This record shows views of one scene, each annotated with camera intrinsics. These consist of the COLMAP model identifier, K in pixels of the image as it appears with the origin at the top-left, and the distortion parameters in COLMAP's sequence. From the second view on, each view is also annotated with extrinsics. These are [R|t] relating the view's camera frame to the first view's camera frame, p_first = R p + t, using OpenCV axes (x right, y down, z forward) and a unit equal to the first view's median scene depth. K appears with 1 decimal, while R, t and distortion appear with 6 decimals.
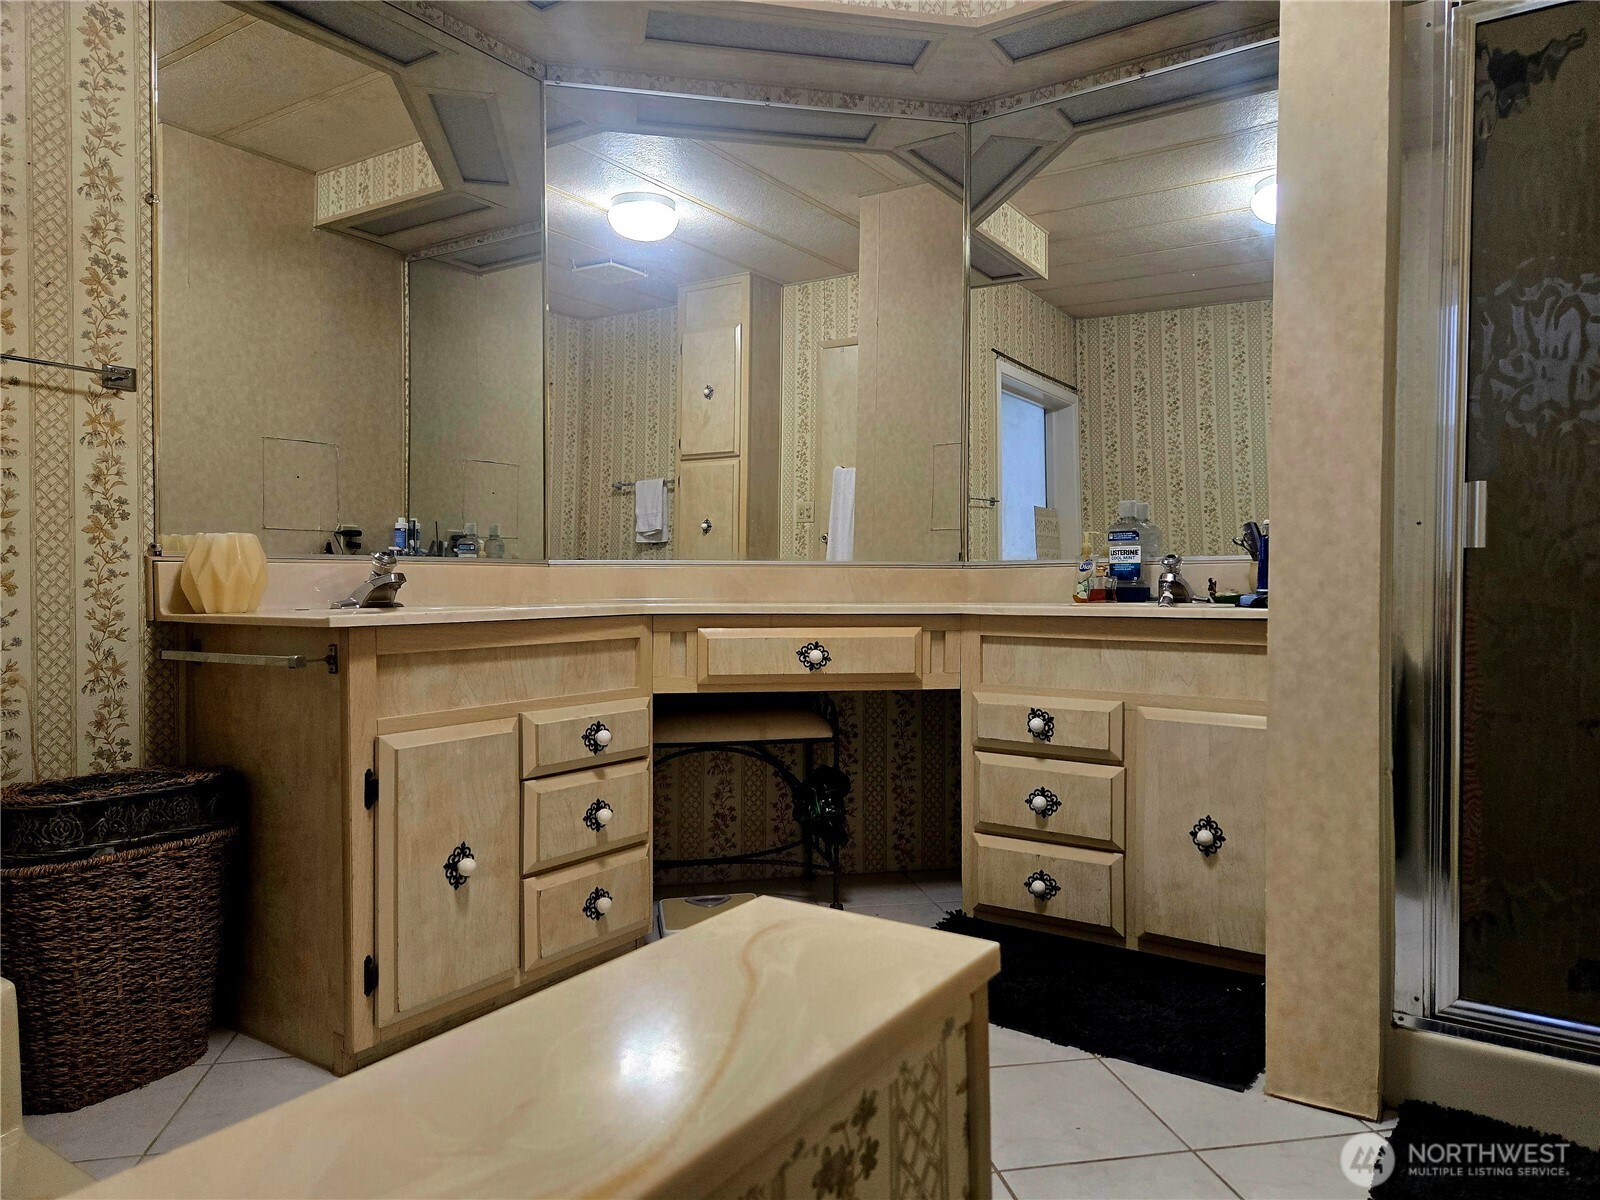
lens RADIAL K [[1059.5, 0, 808.6], [0, 1059.5, 594.0], [0, 0, 1]] dist [0.011677, -0.004549]
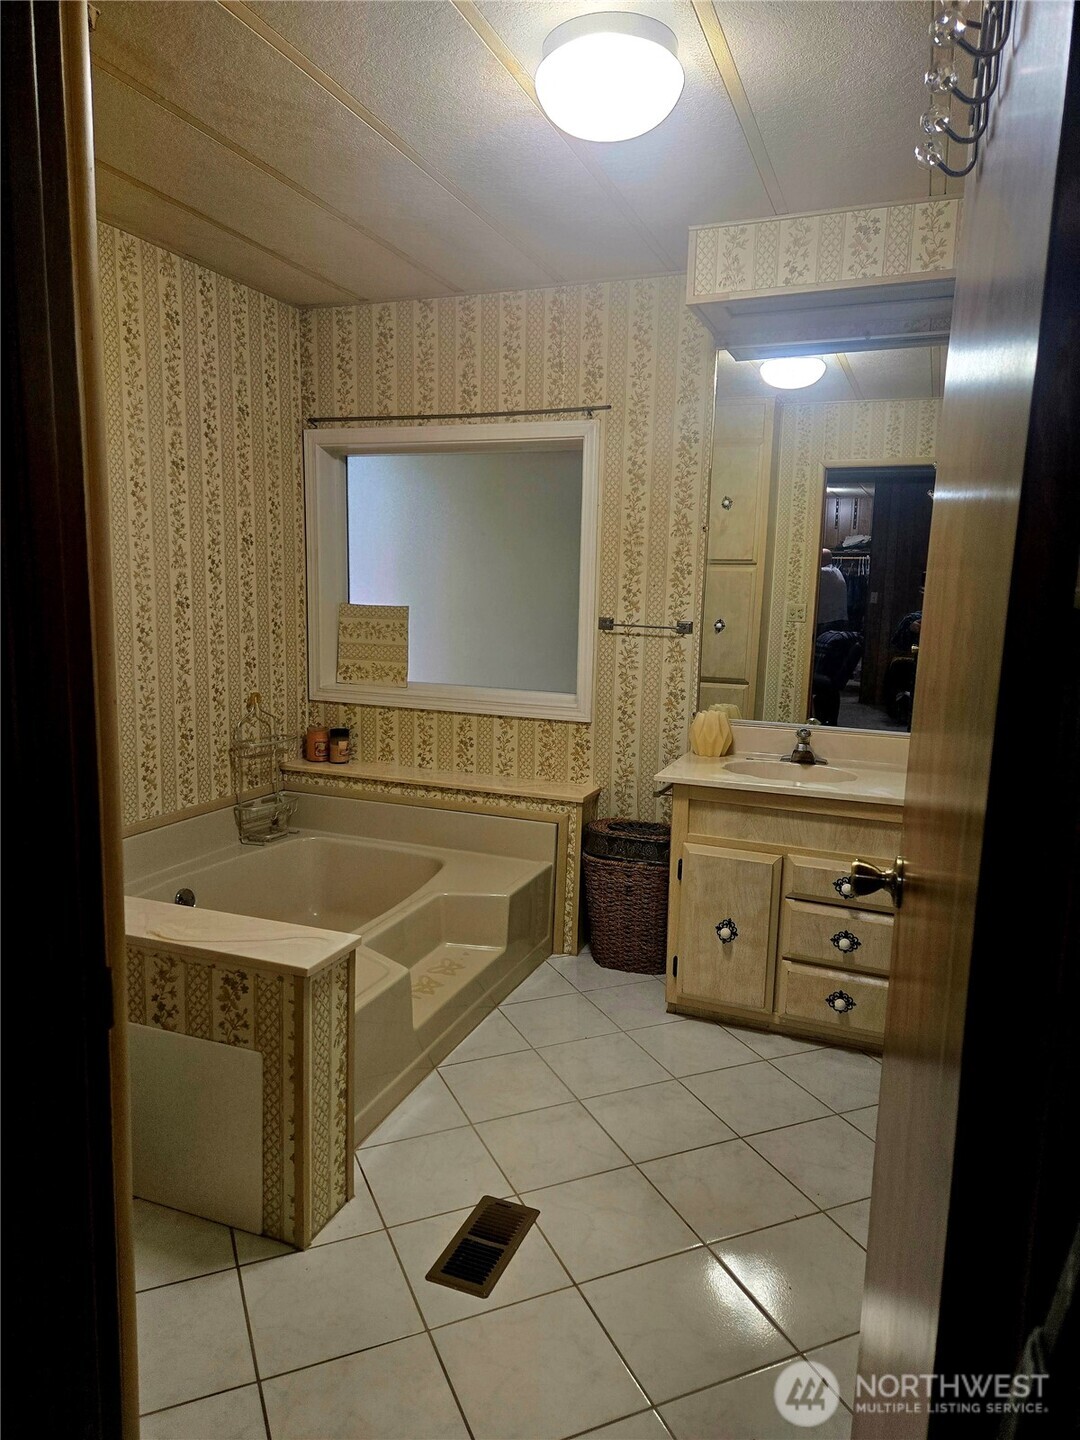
lens RADIAL K [[953.5, 0, 547.8], [0, 953.5, 724.0], [0, 0, 1]] dist [0.011677, -0.004549]
pose [[0.202340, 0.153994, -0.967132, 1.017608], [-0.037426, 0.988054, 0.149496, -0.281537], [0.978600, 0.005947, 0.205686, 0.403043]]
